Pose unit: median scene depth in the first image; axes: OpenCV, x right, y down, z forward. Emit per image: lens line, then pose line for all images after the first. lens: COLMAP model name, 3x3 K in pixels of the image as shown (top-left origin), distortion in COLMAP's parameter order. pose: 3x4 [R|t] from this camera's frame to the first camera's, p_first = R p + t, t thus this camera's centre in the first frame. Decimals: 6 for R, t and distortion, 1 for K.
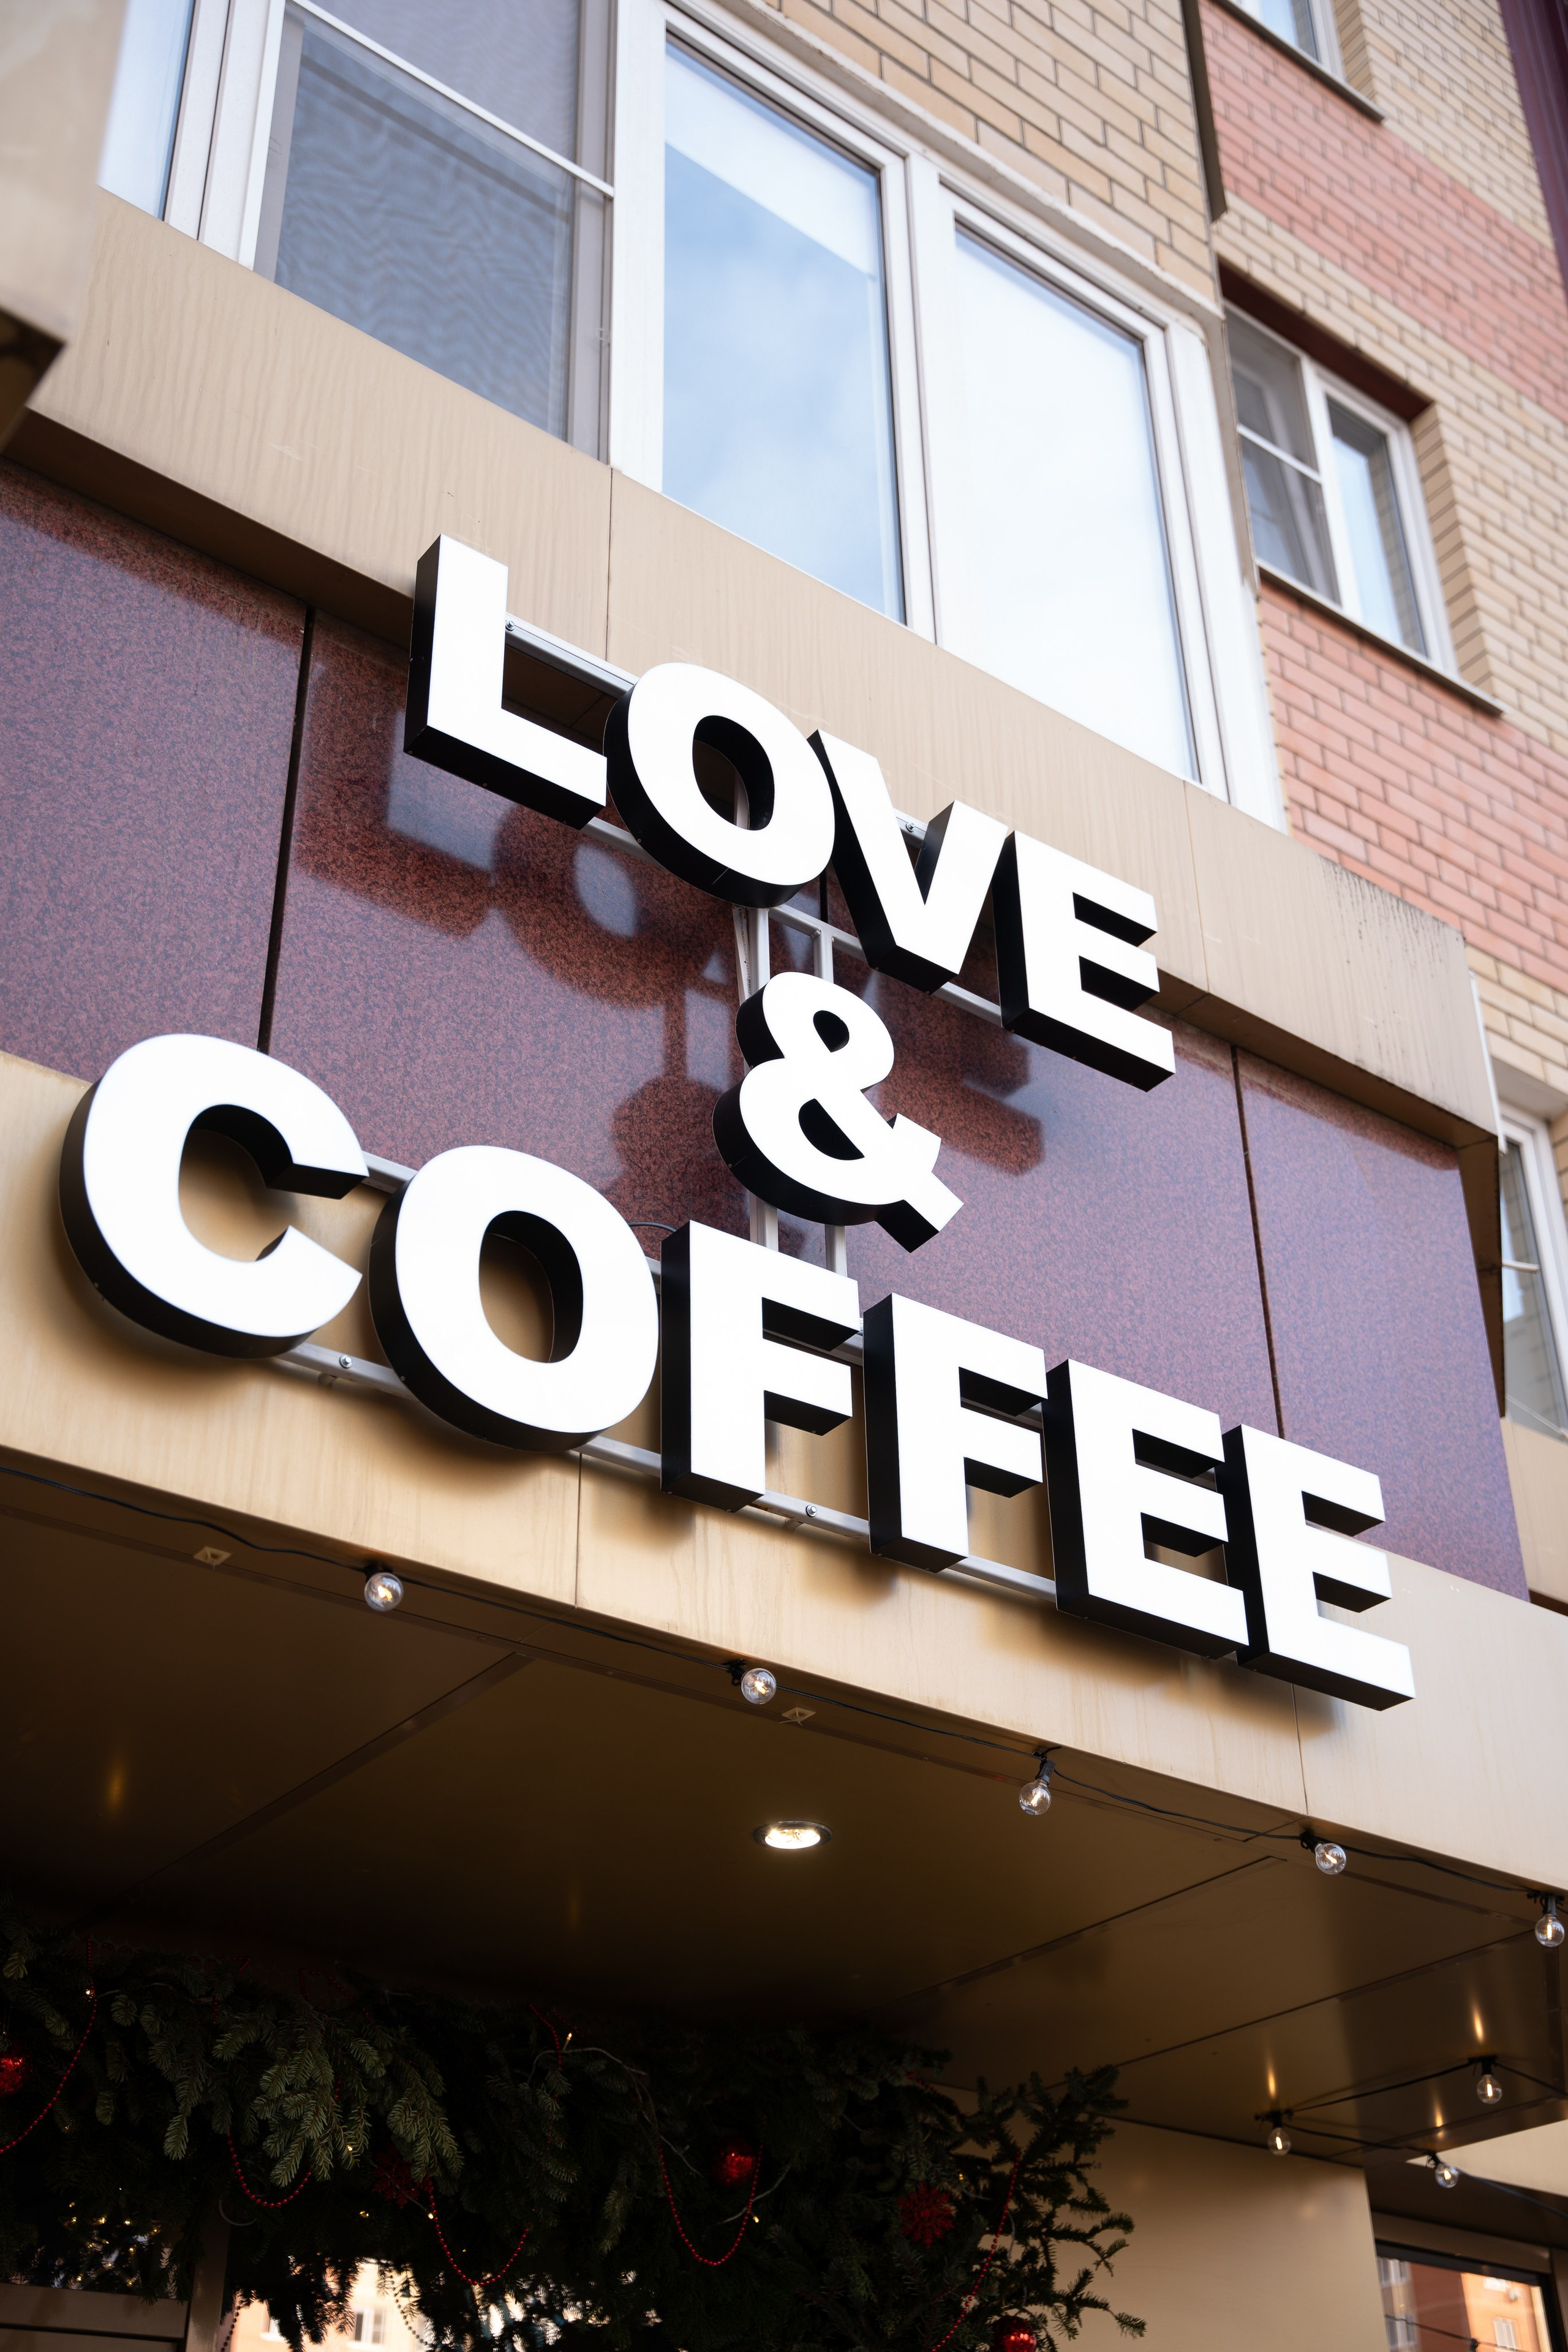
lens RADIAL K [[2716.6, 0, 778.2], [0, 2716.6, 1164.0], [0, 0, 1]] dist [0.007116, 0.082501]
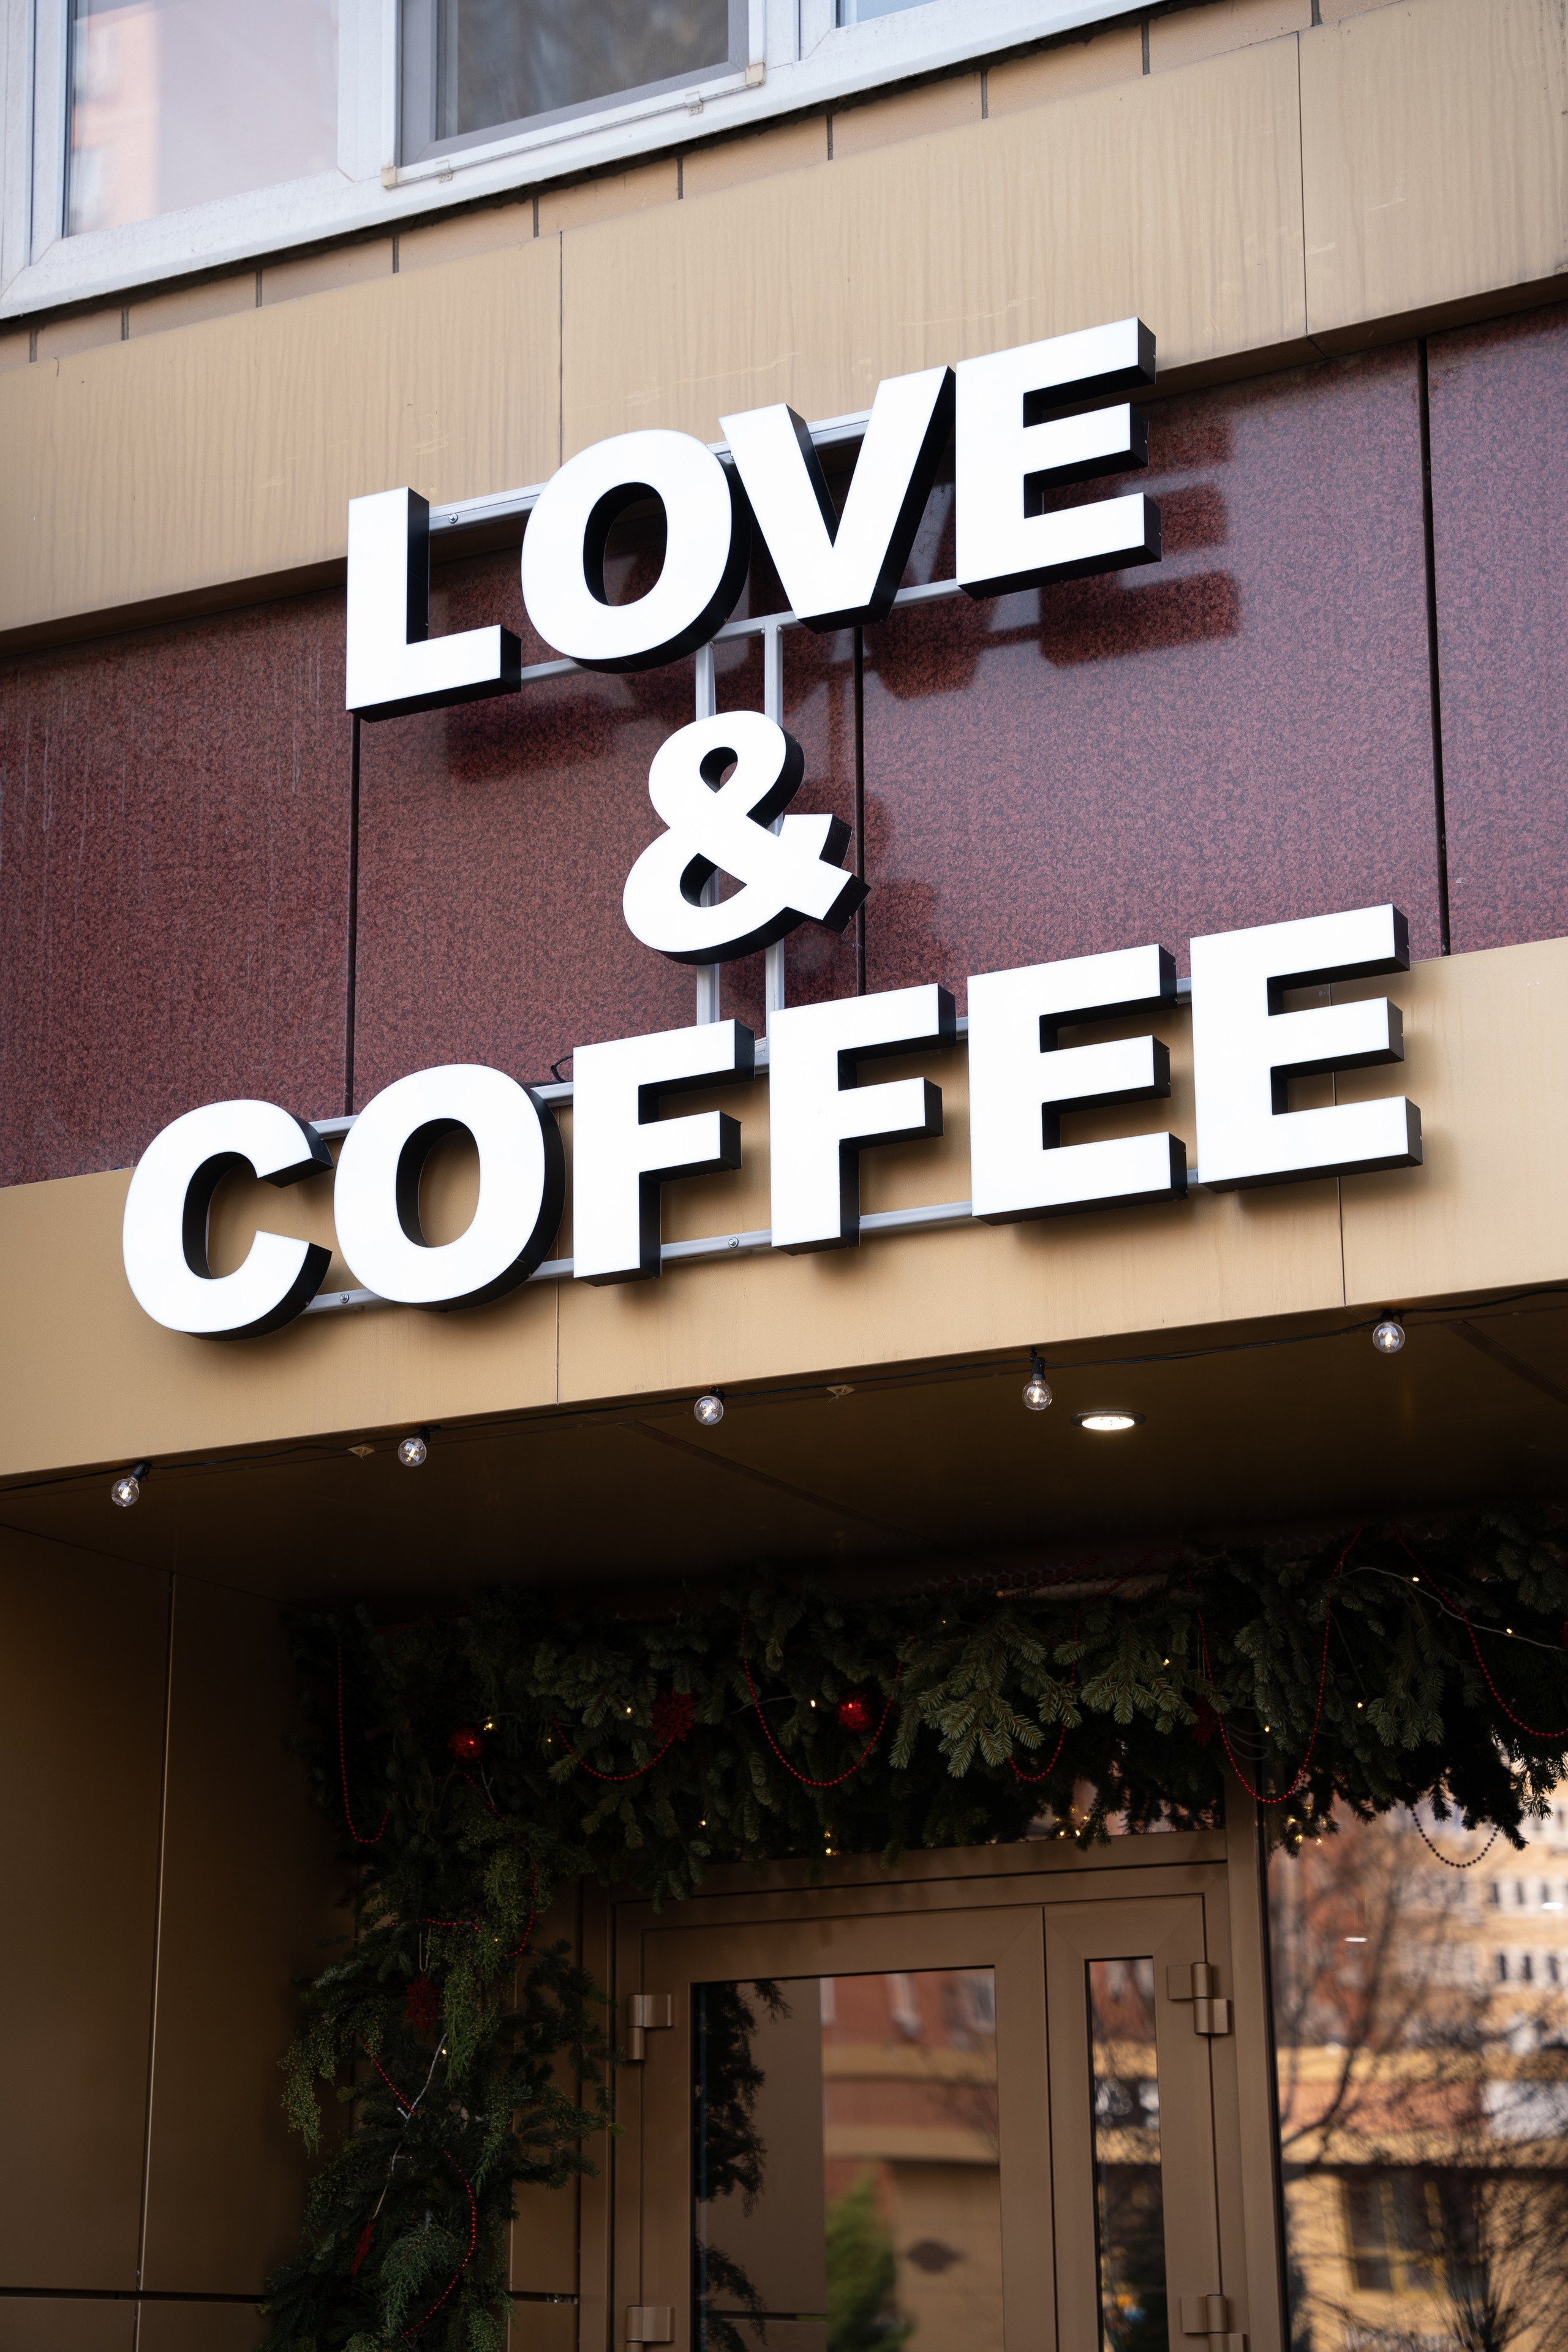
lens RADIAL K [[4489.7, 0, 775.8], [0, 4489.7, 1168.4], [0, 0, 1]] dist [0.262032, 0.197859]
pose [[0.431500, -0.237130, -0.870389, 1.543957], [0.492873, 0.870071, 0.007301, 0.086755], [0.755569, -0.432141, 0.492310, 0.078708]]
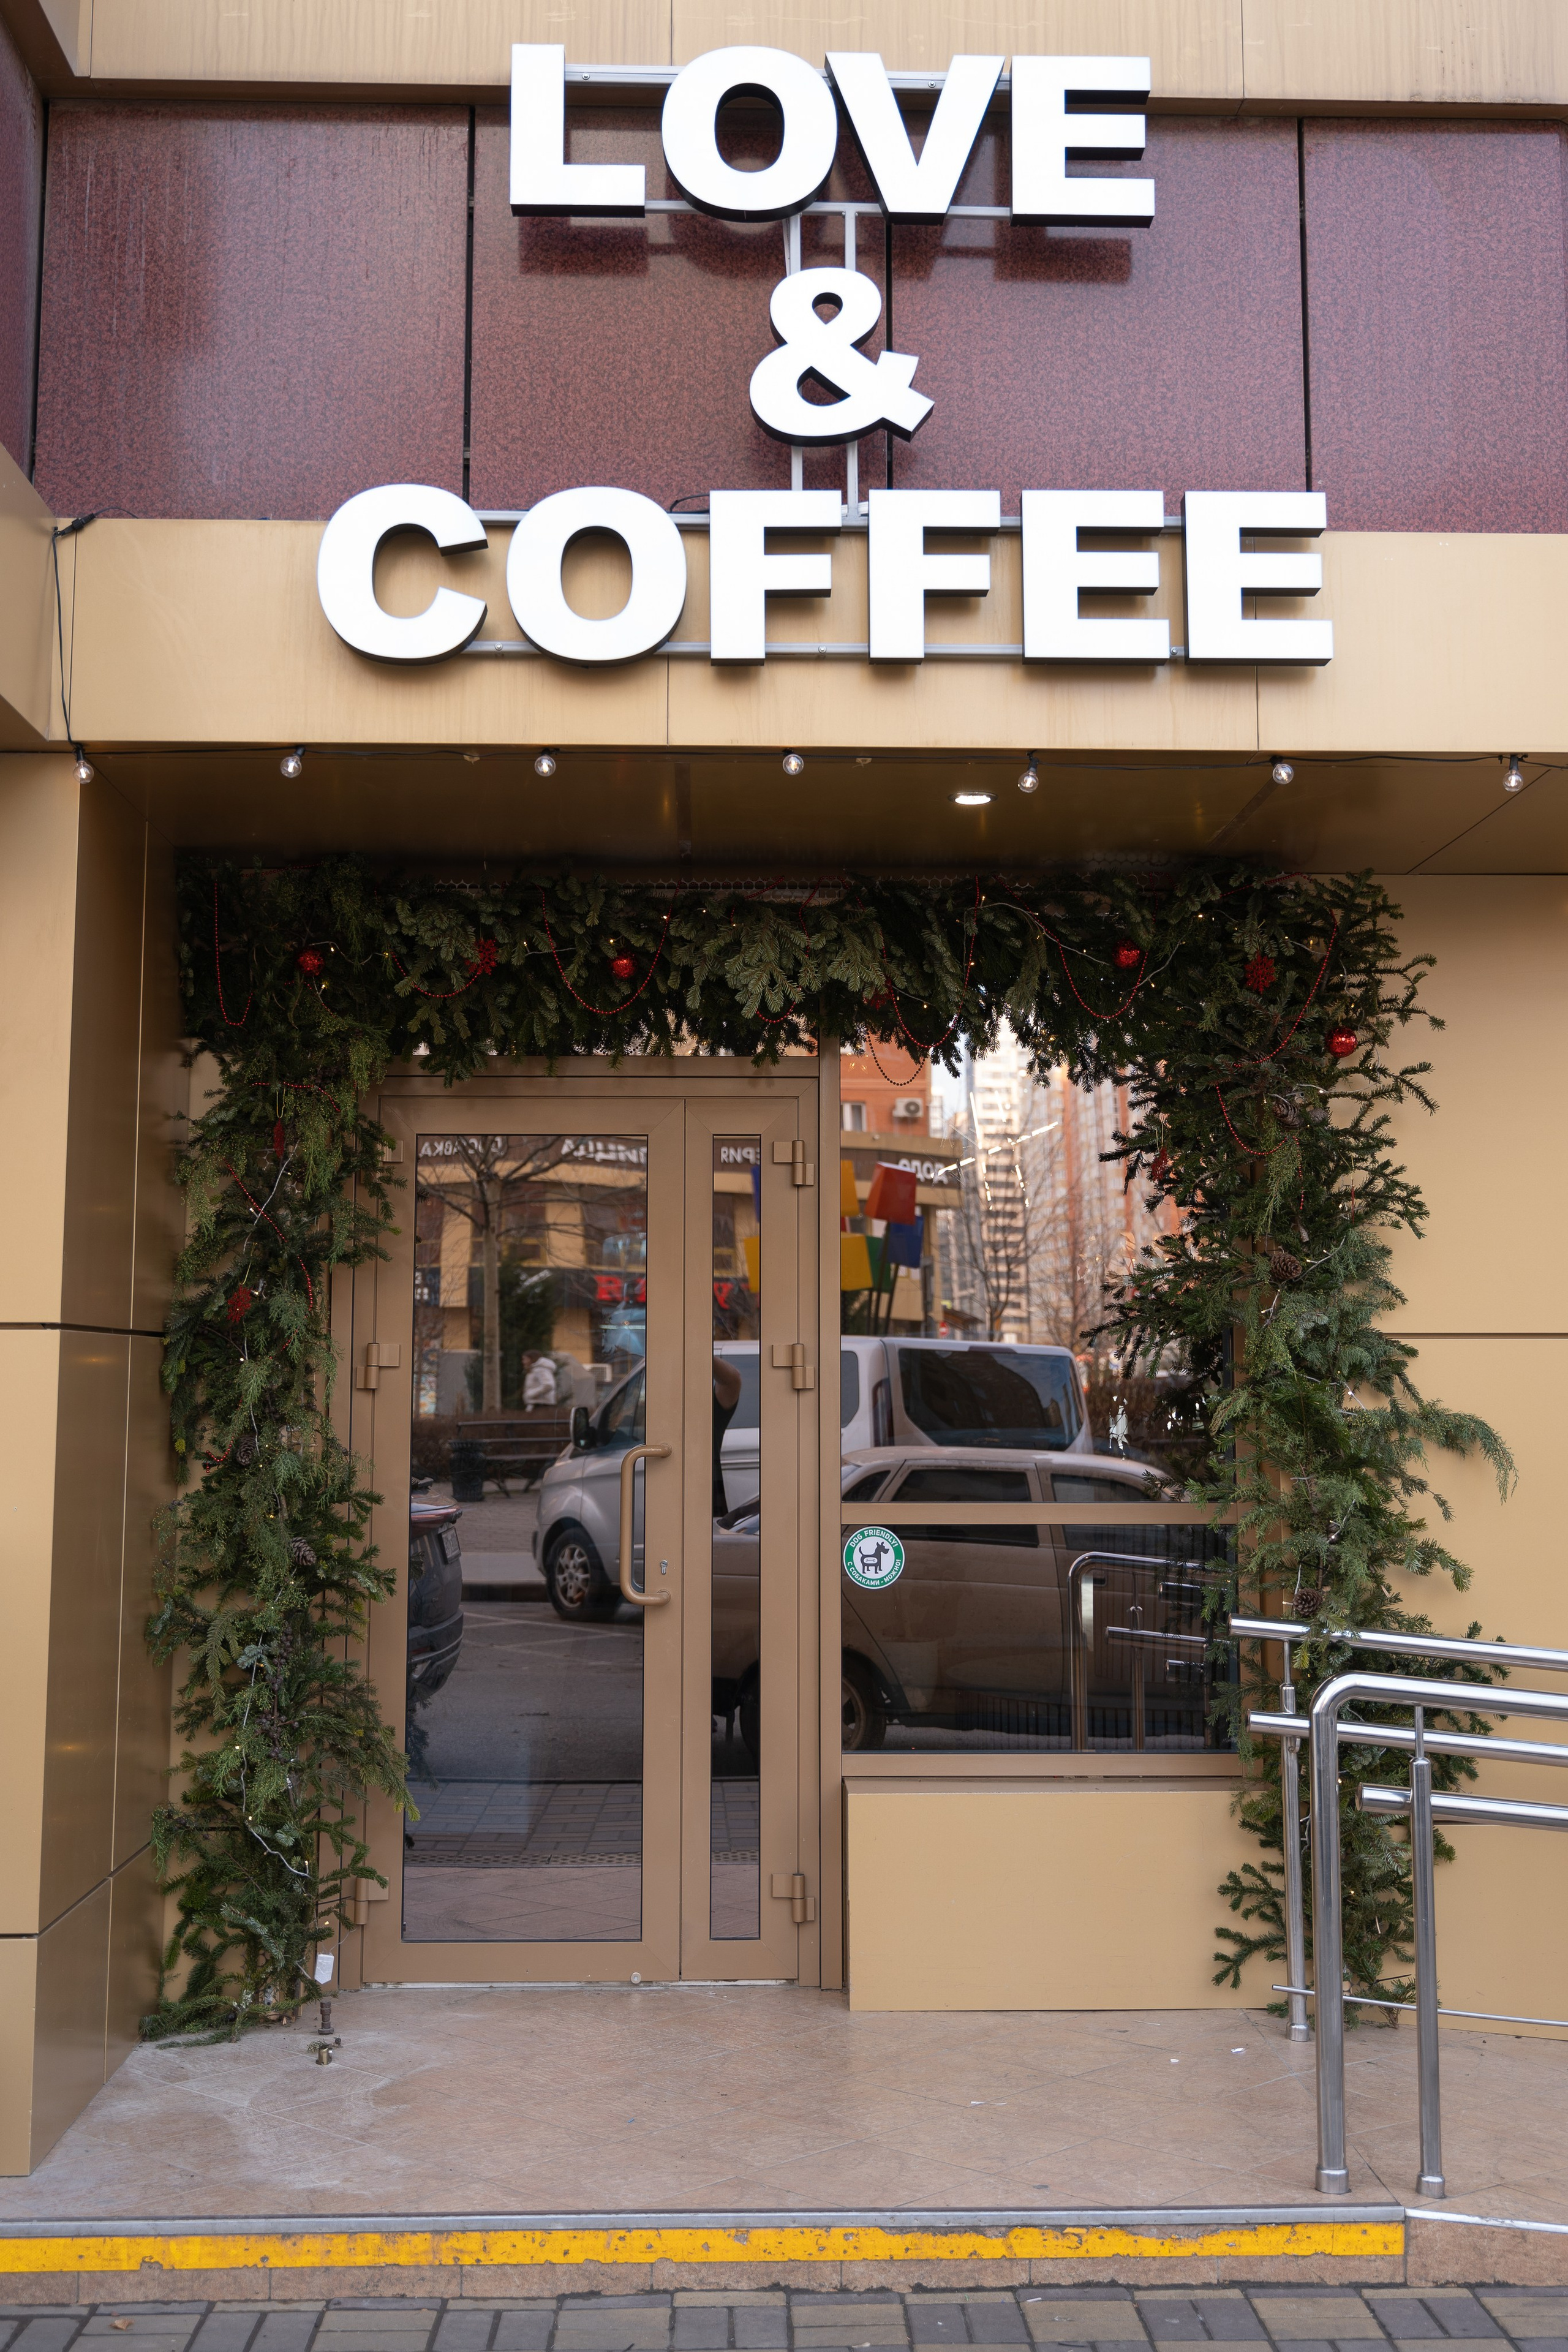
lens RADIAL K [[2727.9, 0, 794.1], [0, 2727.9, 1019.1], [0, 0, 1]] dist [0.000962, -0.015133]
pose [[0.820310, -0.060571, -0.568702, 0.841182], [0.303231, 0.889166, 0.342686, -0.222266], [0.484914, -0.453557, 0.747759, -0.311856]]
